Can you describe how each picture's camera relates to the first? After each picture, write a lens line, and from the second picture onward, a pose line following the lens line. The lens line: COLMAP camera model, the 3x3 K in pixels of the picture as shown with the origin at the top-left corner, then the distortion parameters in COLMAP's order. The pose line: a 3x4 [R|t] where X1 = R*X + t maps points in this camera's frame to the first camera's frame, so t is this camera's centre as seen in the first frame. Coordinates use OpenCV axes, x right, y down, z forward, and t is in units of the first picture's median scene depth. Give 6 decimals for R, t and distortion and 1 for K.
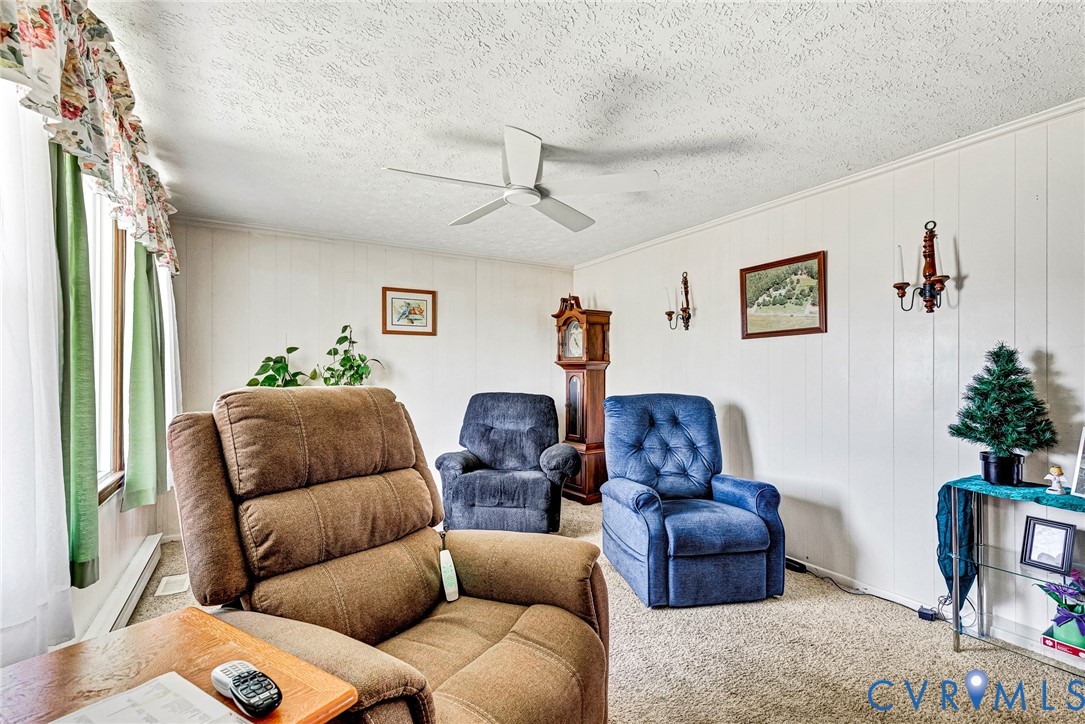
lens RADIAL K [[506.4, 0, 547.2], [0, 506.4, 370.0], [0, 0, 1]] dist [-0.012181, 0.000528]
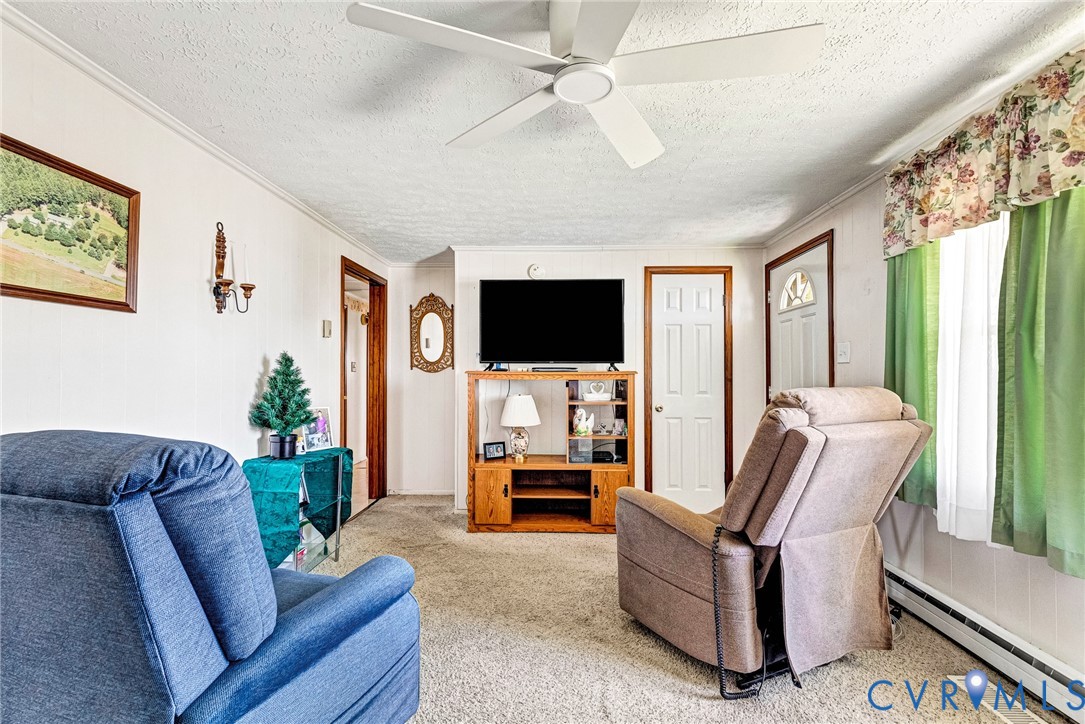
lens RADIAL K [[506.4, 0, 543.5], [0, 506.4, 368.4], [0, 0, 1]] dist [-0.012181, 0.000528]
pose [[-0.848971, 0.003269, 0.528430, -0.256005], [-0.008120, 0.999782, -0.019230, 0.008226], [-0.528377, -0.020617, -0.848759, 1.206527]]
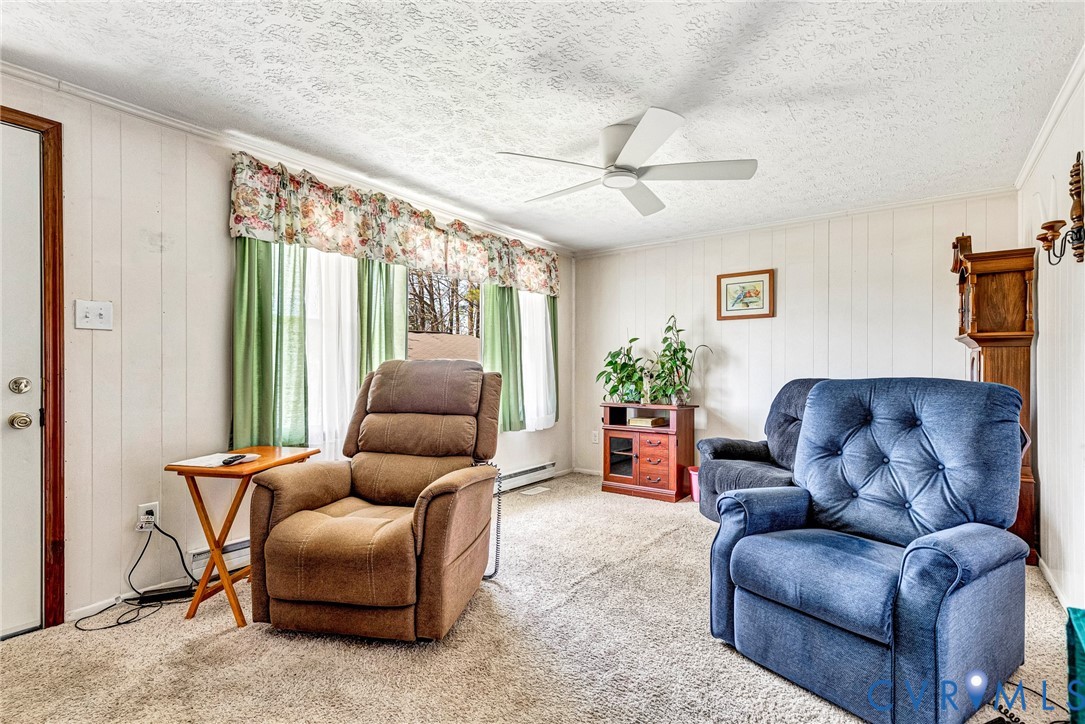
lens RADIAL K [[506.4, 0, 544.0], [0, 506.4, 368.5], [0, 0, 1]] dist [-0.012181, 0.000528]
pose [[0.398286, -0.003496, -0.917255, 0.661511], [0.007965, 0.999968, -0.000353, 0.033893], [0.917227, -0.007165, 0.398301, 0.350804]]
